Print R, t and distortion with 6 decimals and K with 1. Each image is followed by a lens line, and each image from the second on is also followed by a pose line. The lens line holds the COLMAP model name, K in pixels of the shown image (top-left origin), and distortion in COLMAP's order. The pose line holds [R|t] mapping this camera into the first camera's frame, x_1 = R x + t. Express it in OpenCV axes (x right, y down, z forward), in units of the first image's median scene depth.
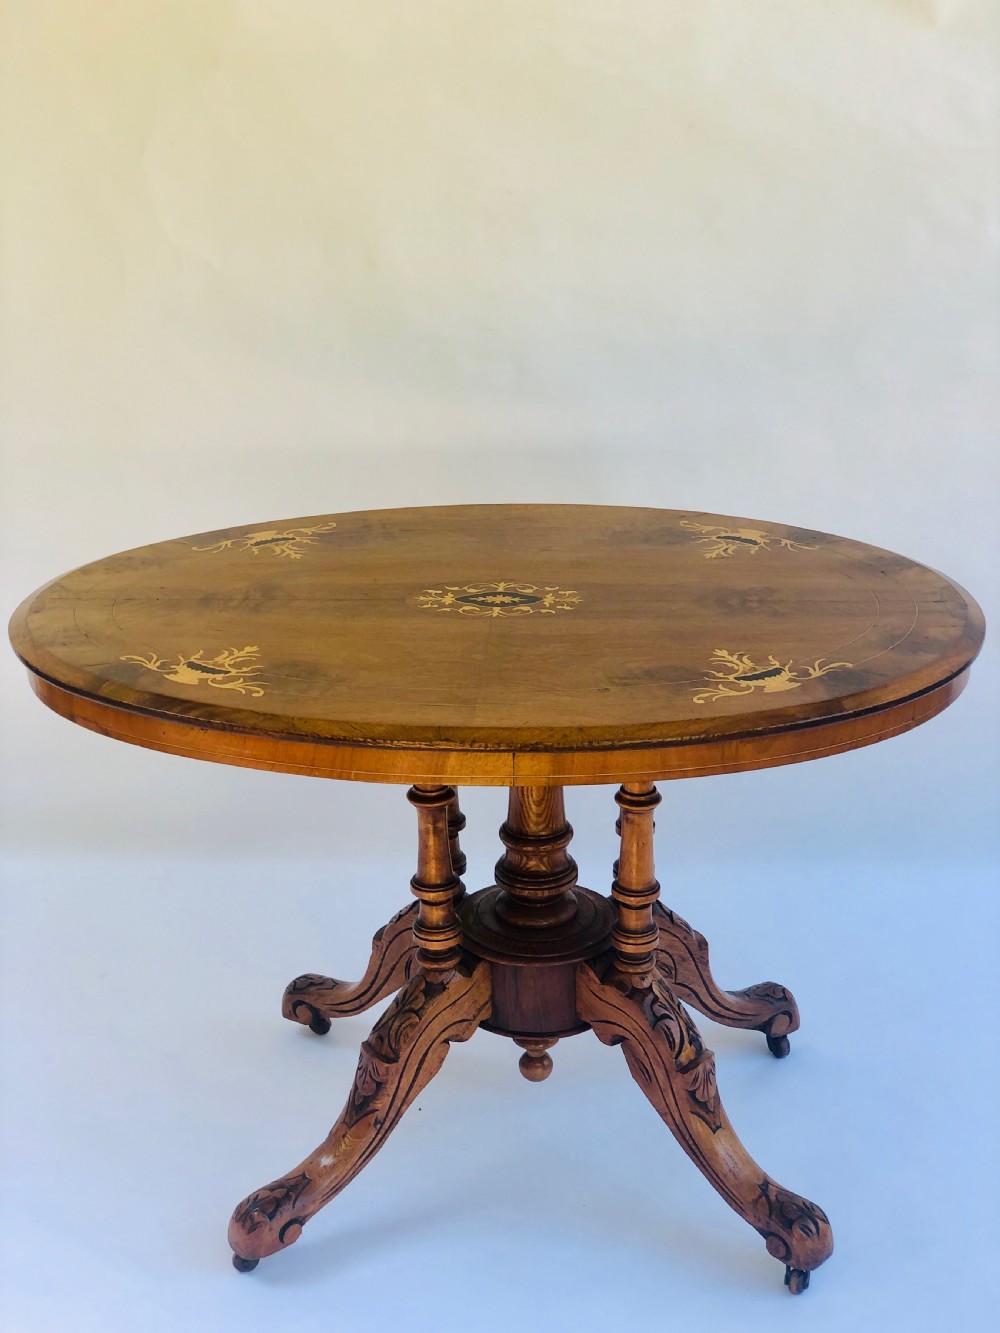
lens RADIAL K [[1899.8, 0, 500.0], [0, 1899.8, 666.5], [0, 0, 1]] dist [0.032284, 0.059516]
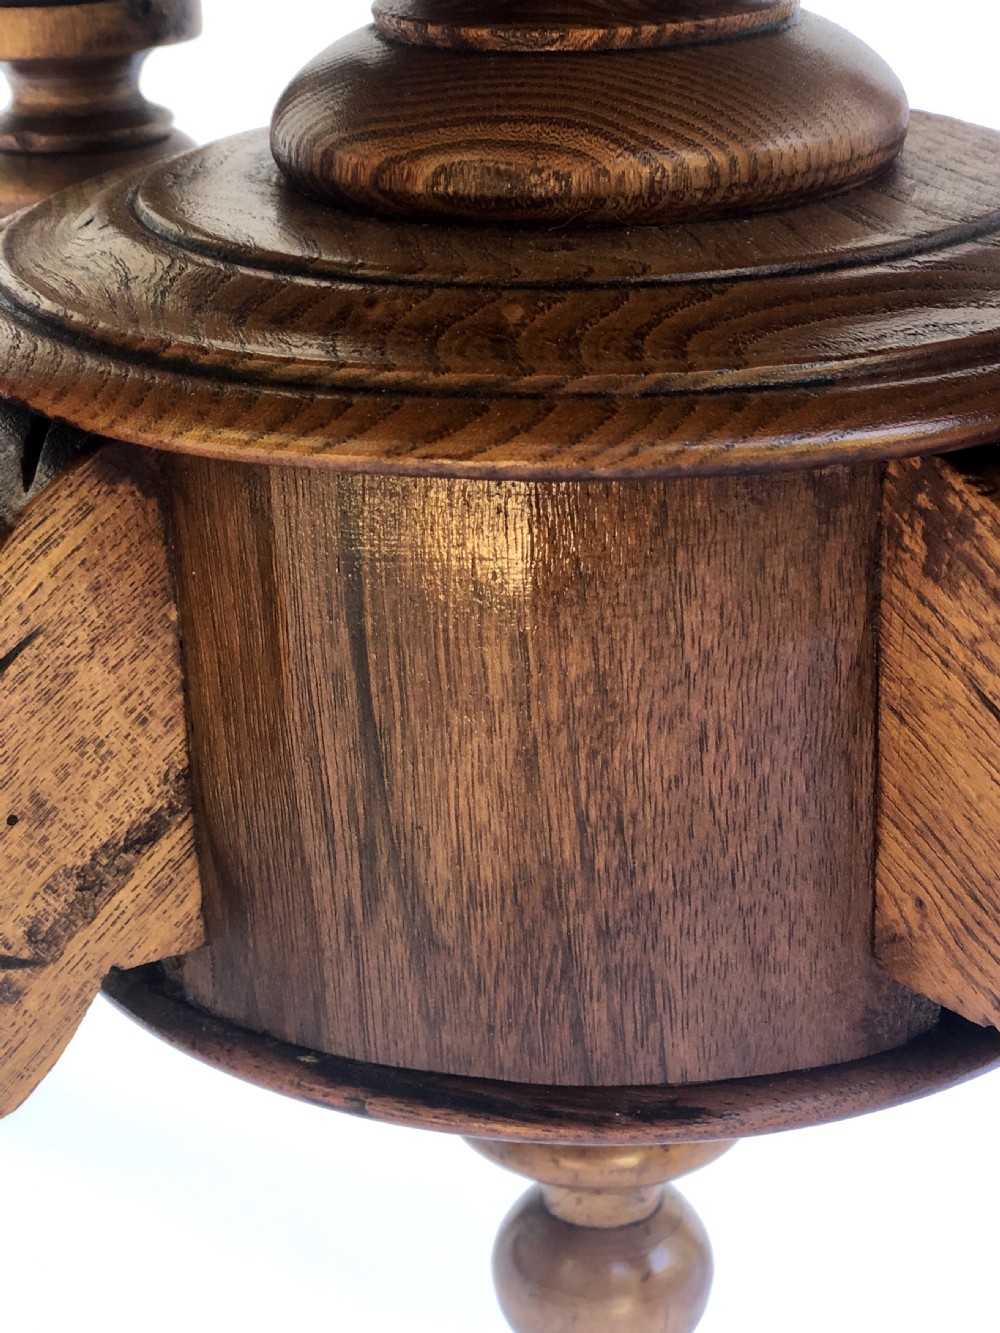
lens RADIAL K [[2297.2, 0, 500.0], [0, 2297.2, 666.5], [0, 0, 1]] dist [-0.078512, 0.214168]
pose [[0.993287, 0.021884, -0.113591, 0.032832], [-0.017306, 0.999004, 0.041137, 0.161266], [0.114378, -0.038895, 0.992676, 0.863504]]
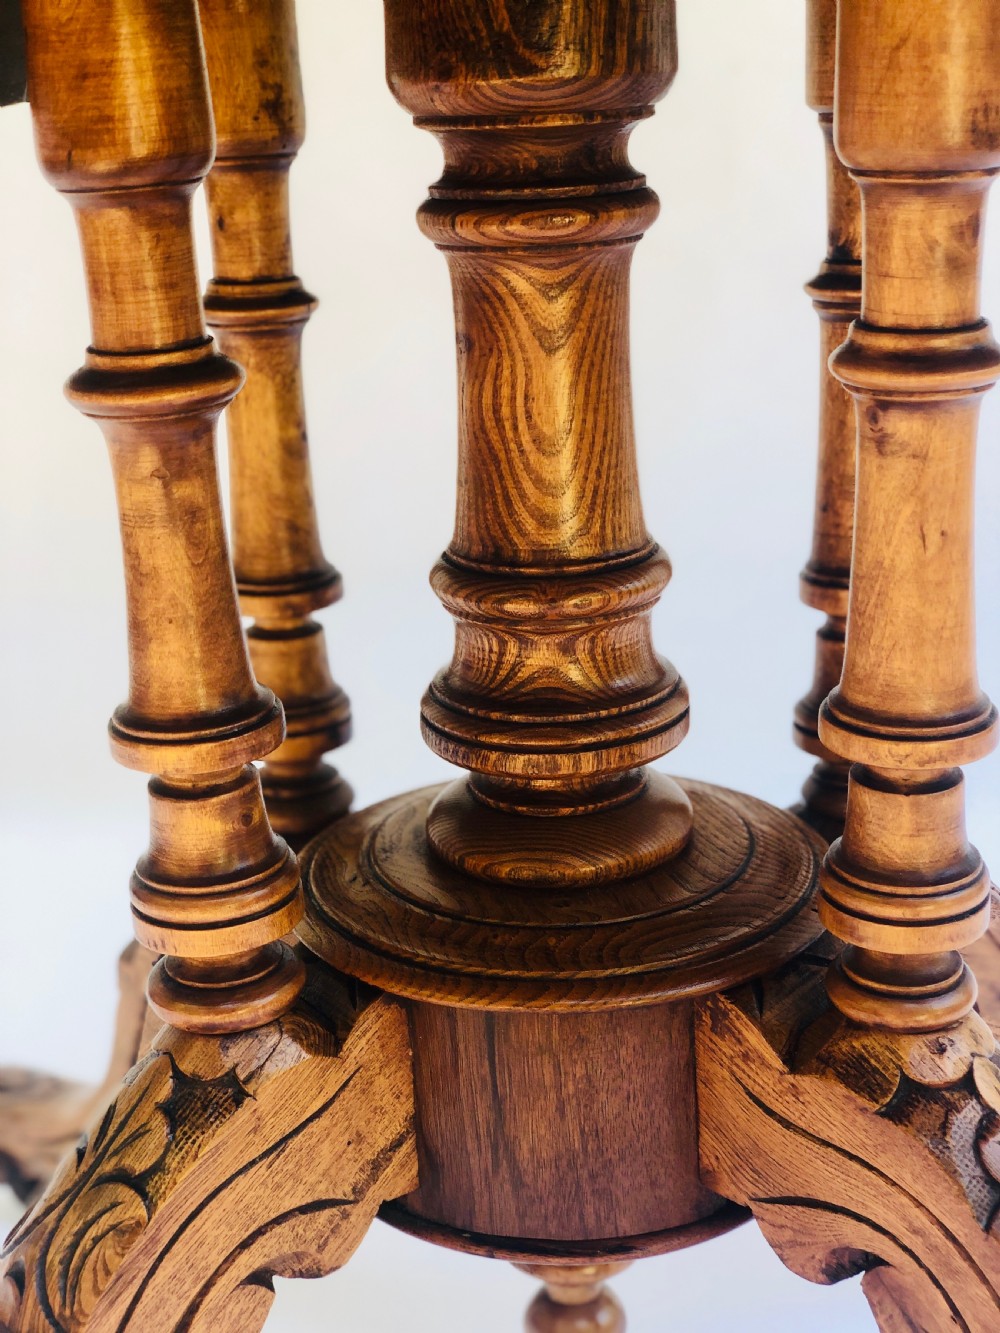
lens RADIAL K [[1899.8, 0, 500.0], [0, 1899.8, 666.5], [0, 0, 1]] dist [0.032284, 0.059516]
pose [[0.999233, -0.024707, -0.030370, 0.020015], [0.022997, 0.998198, -0.055423, 0.120381], [0.031685, 0.054682, 0.998001, 0.704498]]
